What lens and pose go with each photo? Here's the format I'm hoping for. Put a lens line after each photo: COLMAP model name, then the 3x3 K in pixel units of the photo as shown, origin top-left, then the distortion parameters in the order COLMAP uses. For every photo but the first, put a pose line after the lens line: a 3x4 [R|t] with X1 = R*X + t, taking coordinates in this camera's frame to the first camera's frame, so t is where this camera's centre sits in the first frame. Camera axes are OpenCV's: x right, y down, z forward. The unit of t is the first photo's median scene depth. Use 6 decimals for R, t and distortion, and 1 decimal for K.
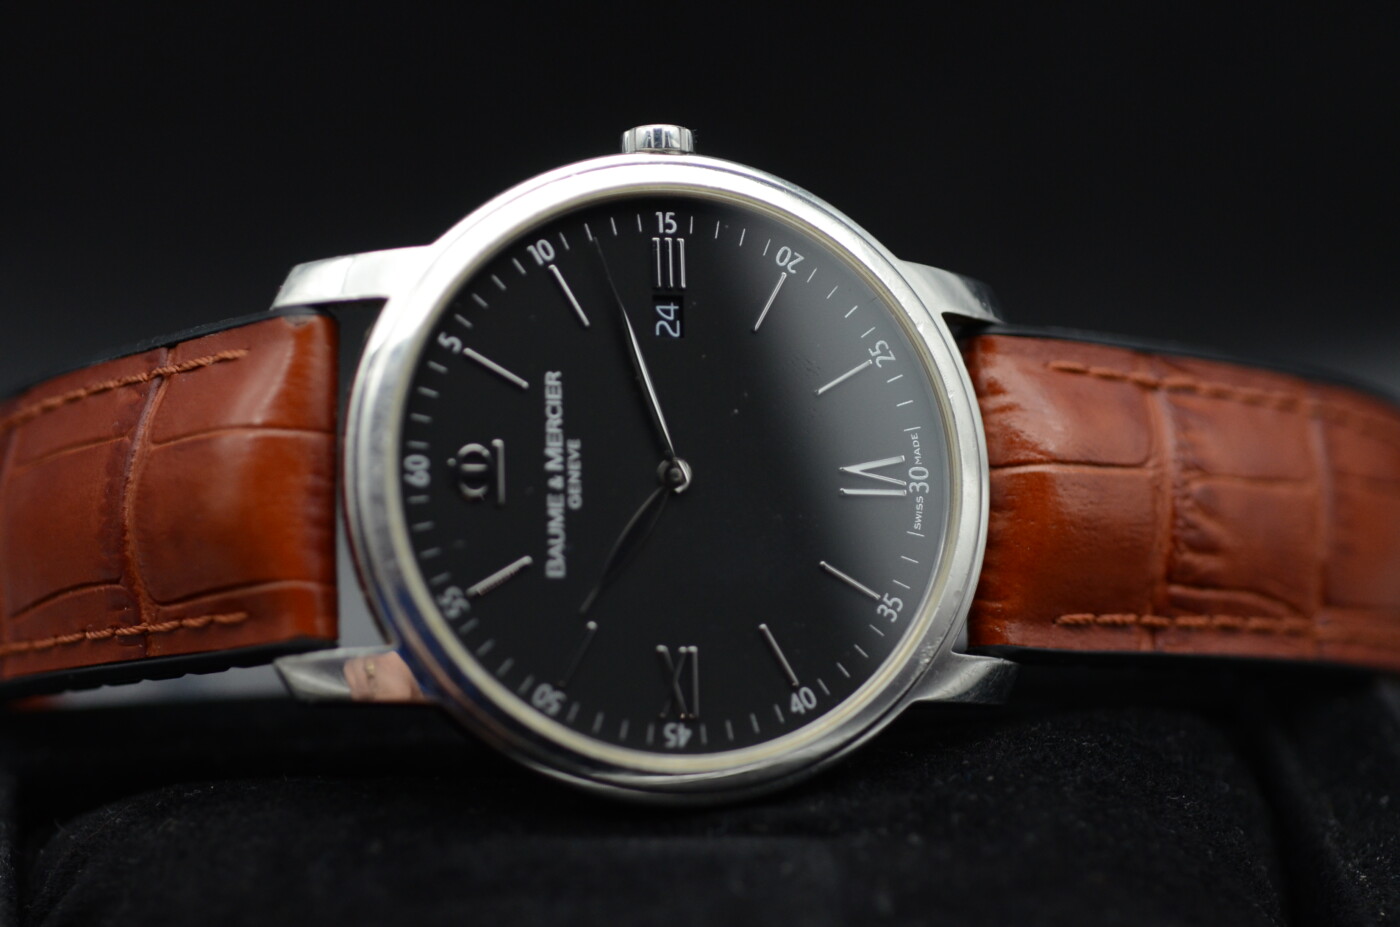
lens RADIAL K [[4319.1, 0, 700.0], [0, 4319.1, 463.5], [0, 0, 1]] dist [0.134338, 0.996911]
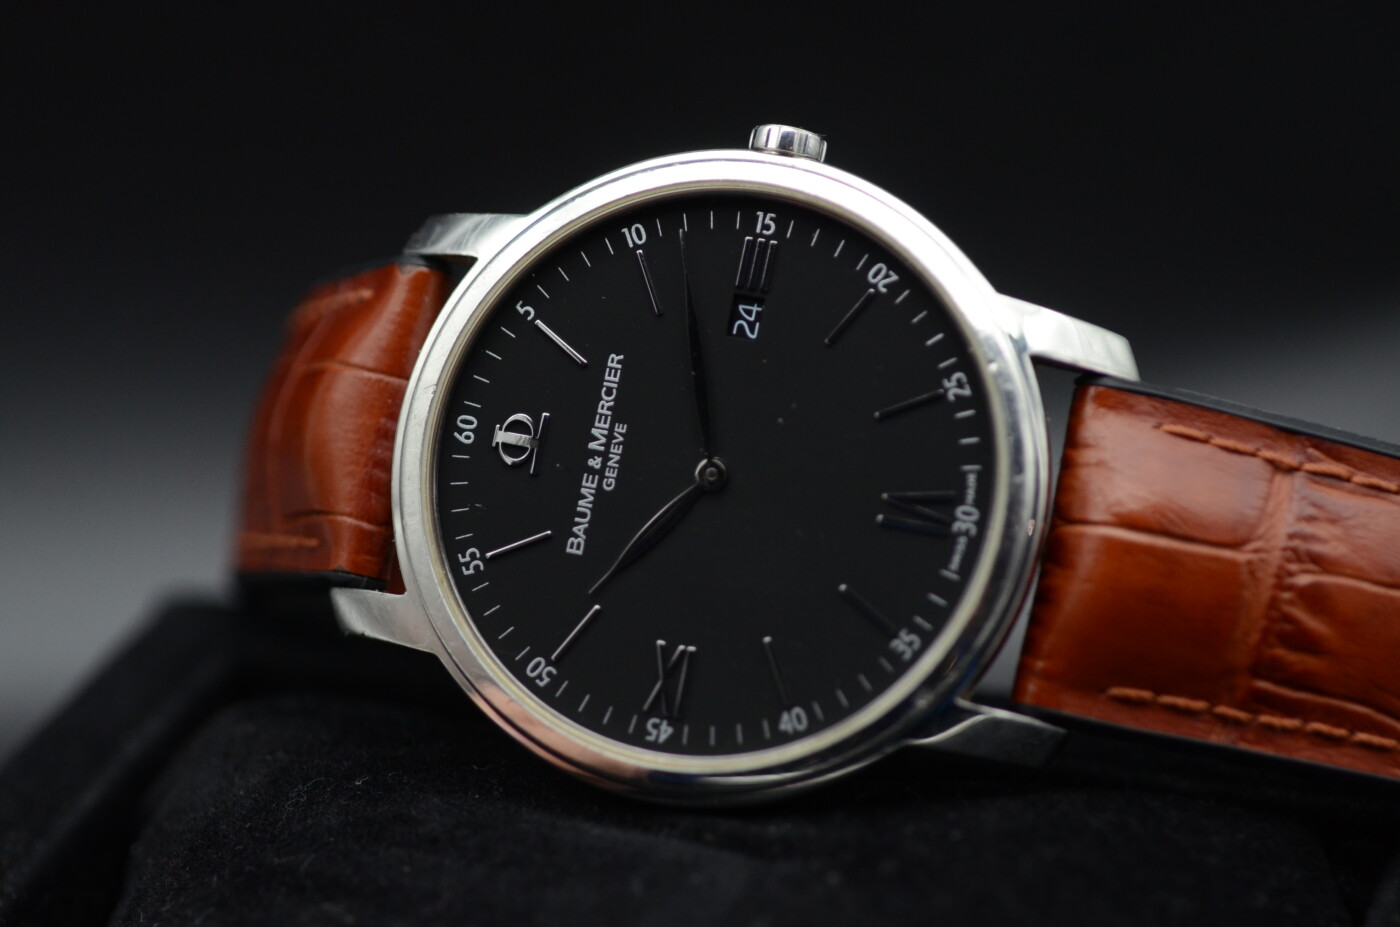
lens RADIAL K [[4319.1, 0, 700.0], [0, 4319.1, 463.5], [0, 0, 1]] dist [0.134338, 0.996911]
pose [[0.877494, 0.154193, -0.454124, 0.441013], [-0.150867, 0.987583, 0.043807, -0.042731], [0.455239, 0.030072, 0.889861, 0.111792]]
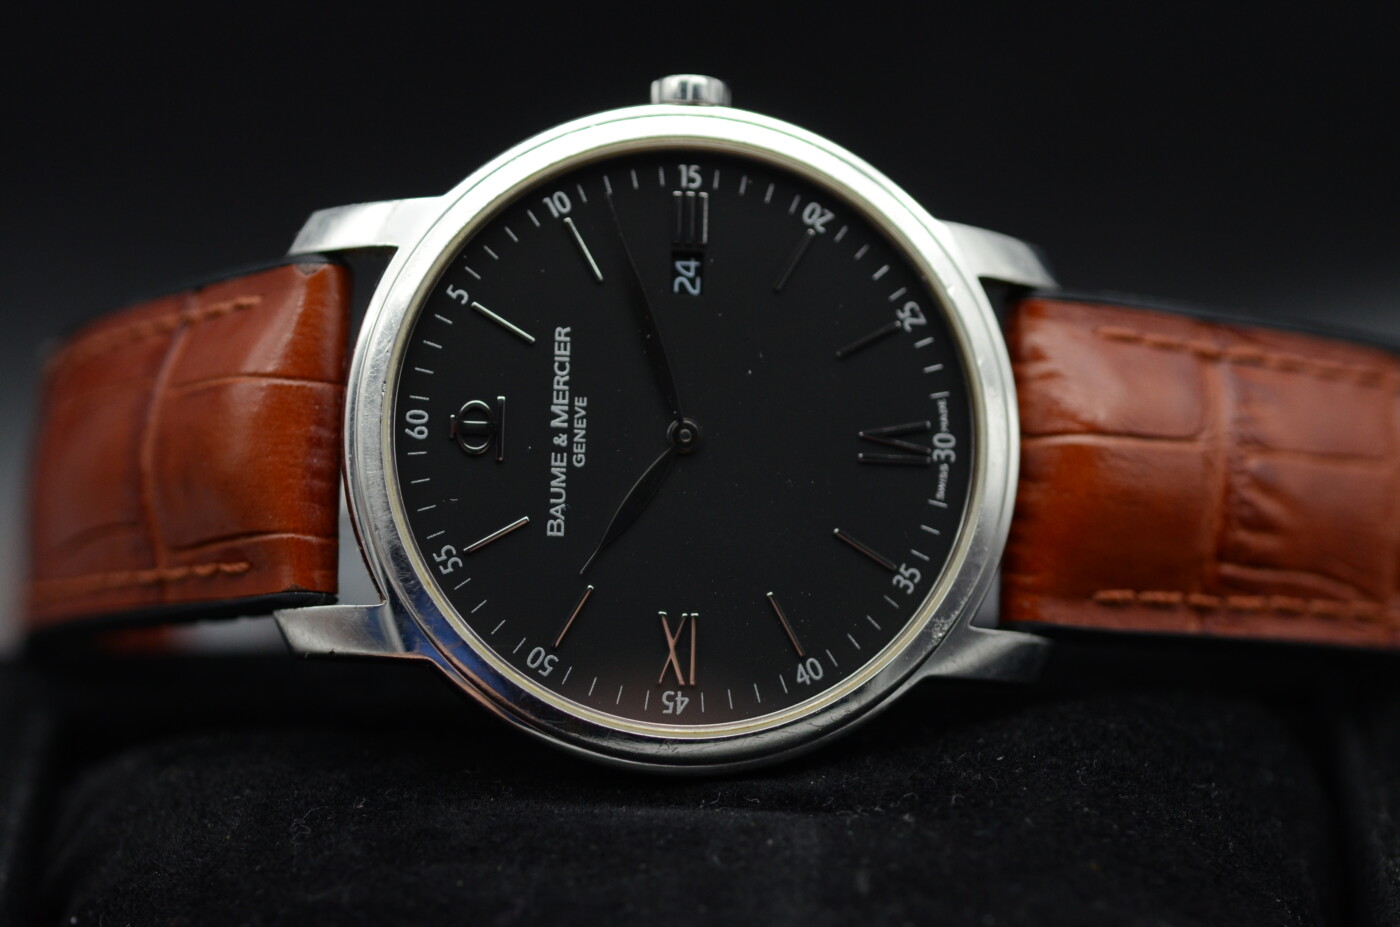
lens RADIAL K [[4319.1, 0, 700.0], [0, 4319.1, 463.5], [0, 0, 1]] dist [0.134338, 0.996911]
pose [[0.989871, 0.028770, -0.139027, 0.132617], [-0.026822, 0.999514, 0.015866, -0.006626], [0.139416, -0.011976, 0.990162, 0.034399]]
